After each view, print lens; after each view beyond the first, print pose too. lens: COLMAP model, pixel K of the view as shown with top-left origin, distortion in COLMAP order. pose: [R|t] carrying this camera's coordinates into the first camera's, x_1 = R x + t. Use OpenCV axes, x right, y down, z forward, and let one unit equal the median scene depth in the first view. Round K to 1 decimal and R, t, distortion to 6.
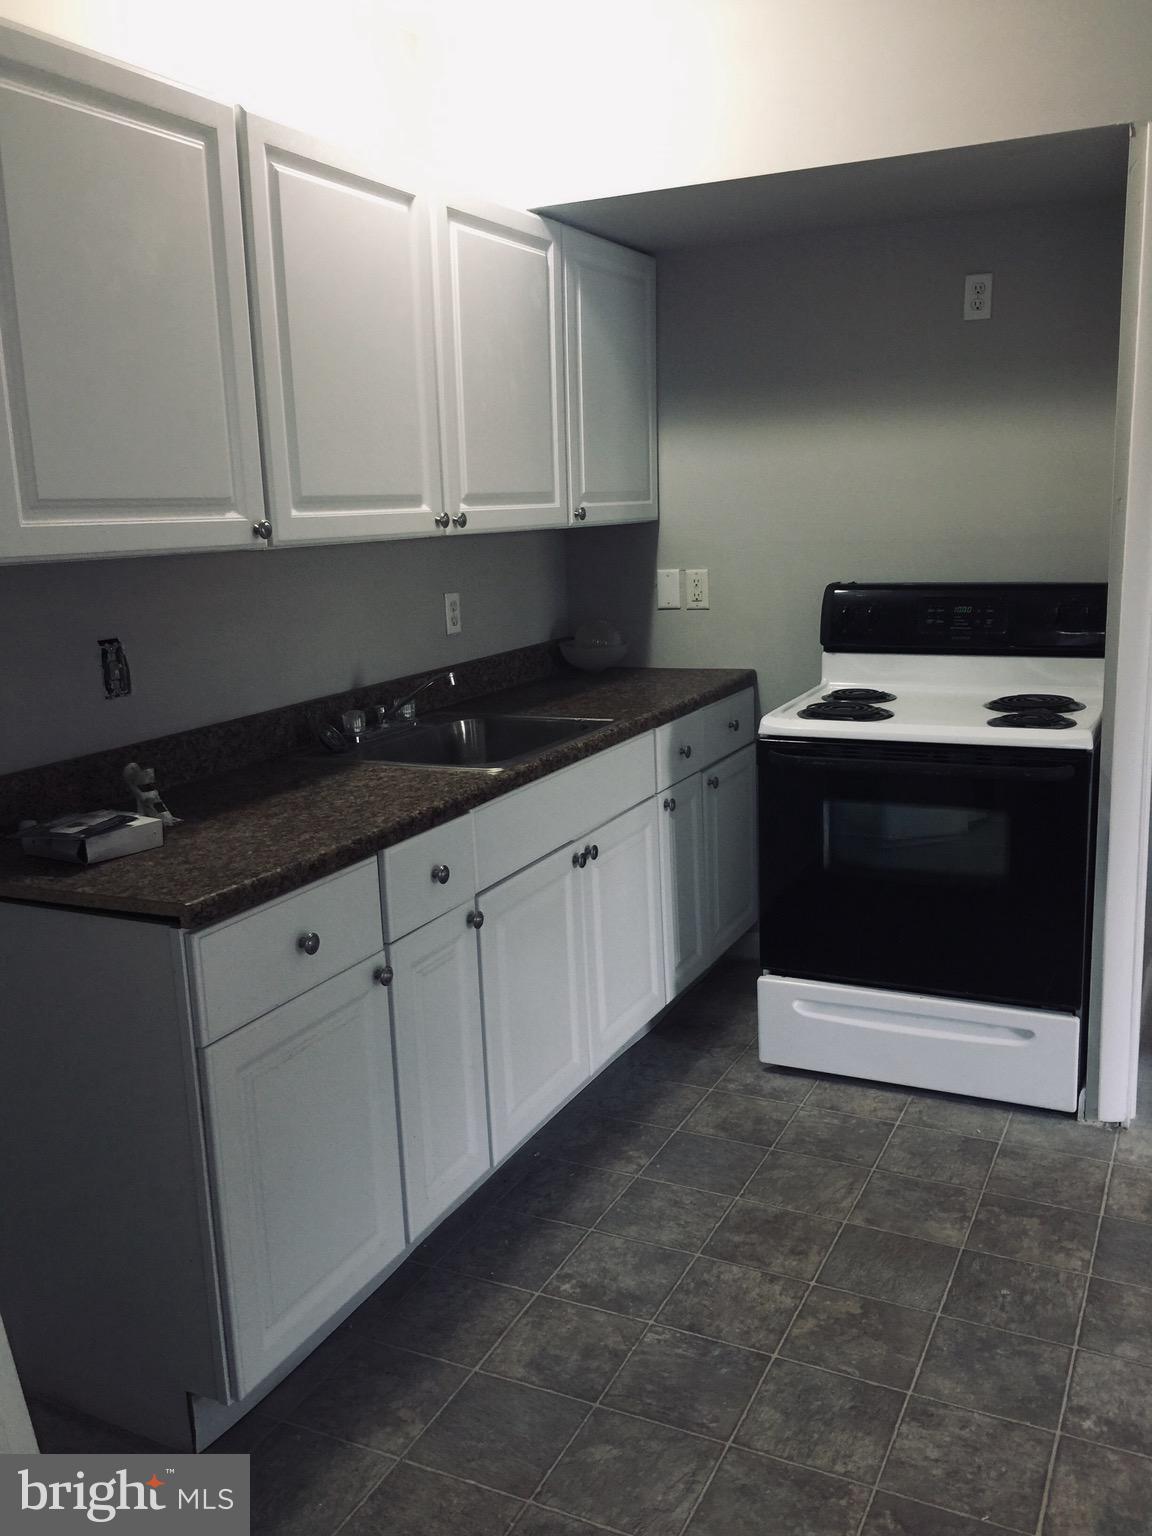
lens RADIAL K [[1308.1, 0, 570.0], [0, 1308.1, 767.8], [0, 0, 1]] dist [0.063508, -0.082298]
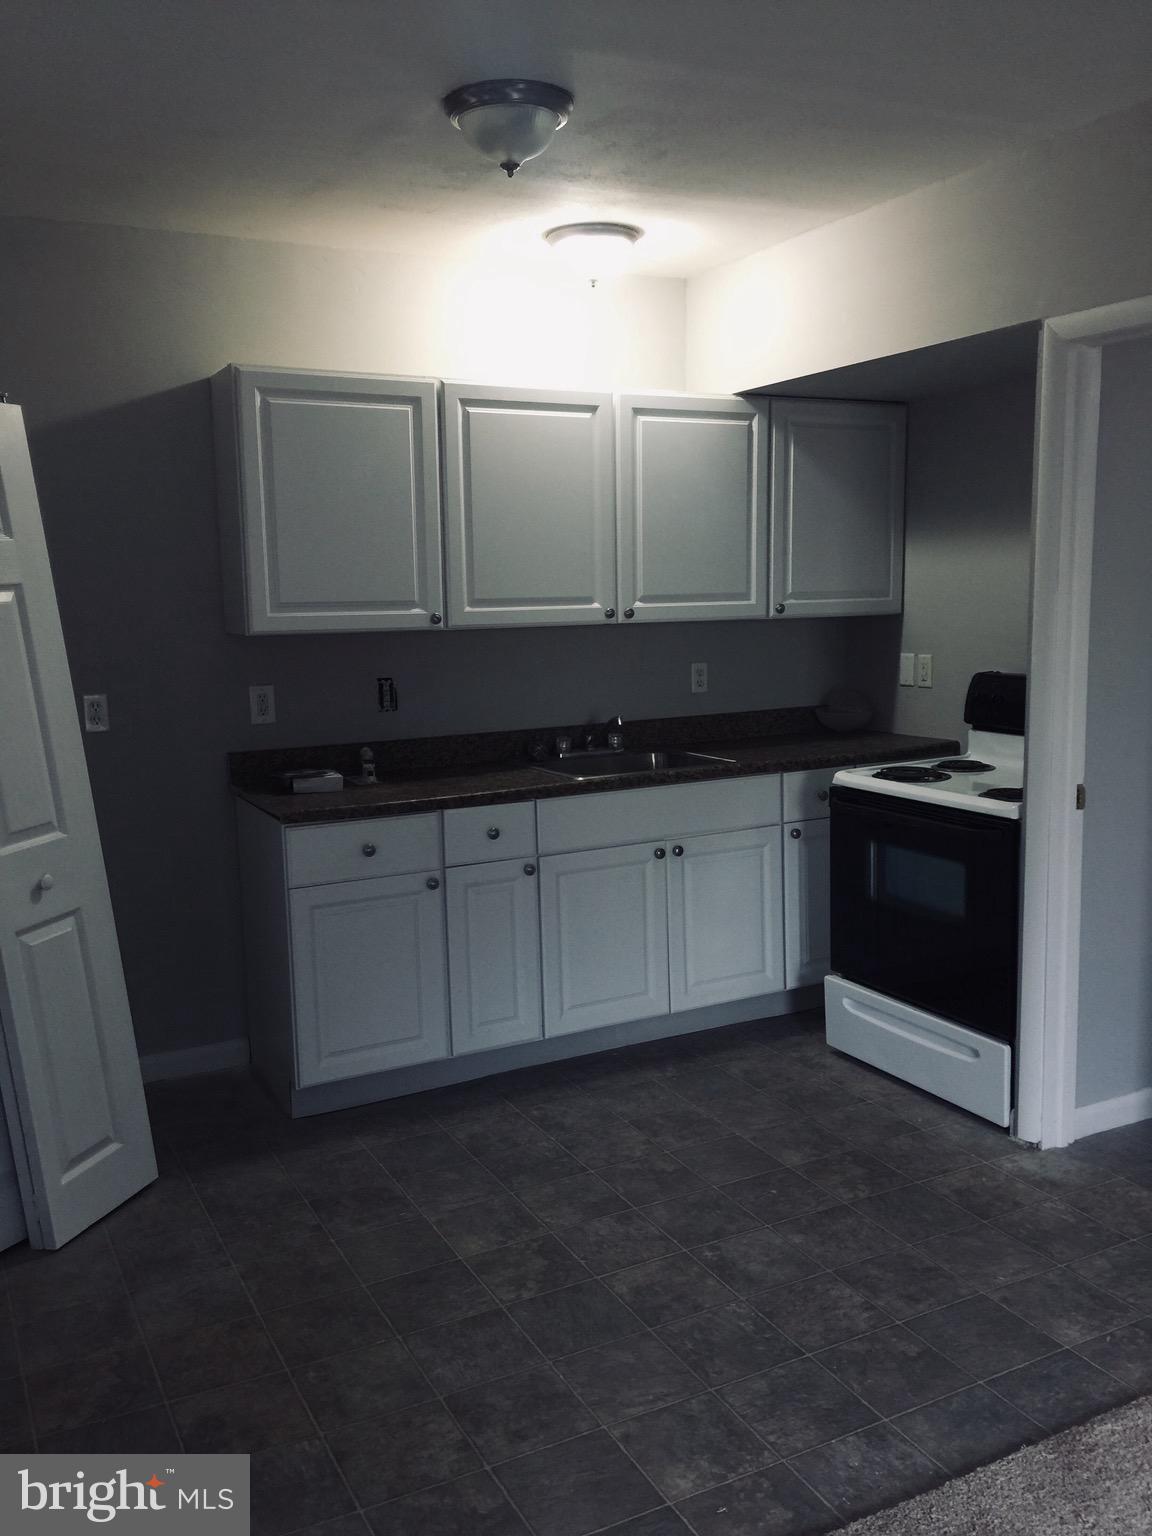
lens RADIAL K [[1308.1, 0, 582.6], [0, 1308.1, 757.5], [0, 0, 1]] dist [0.063508, -0.082298]
pose [[0.804807, 0.096624, -0.585619, 0.761392], [-0.126610, 0.991899, -0.010340, -0.007353], [0.579876, 0.082467, 0.810520, -0.207970]]
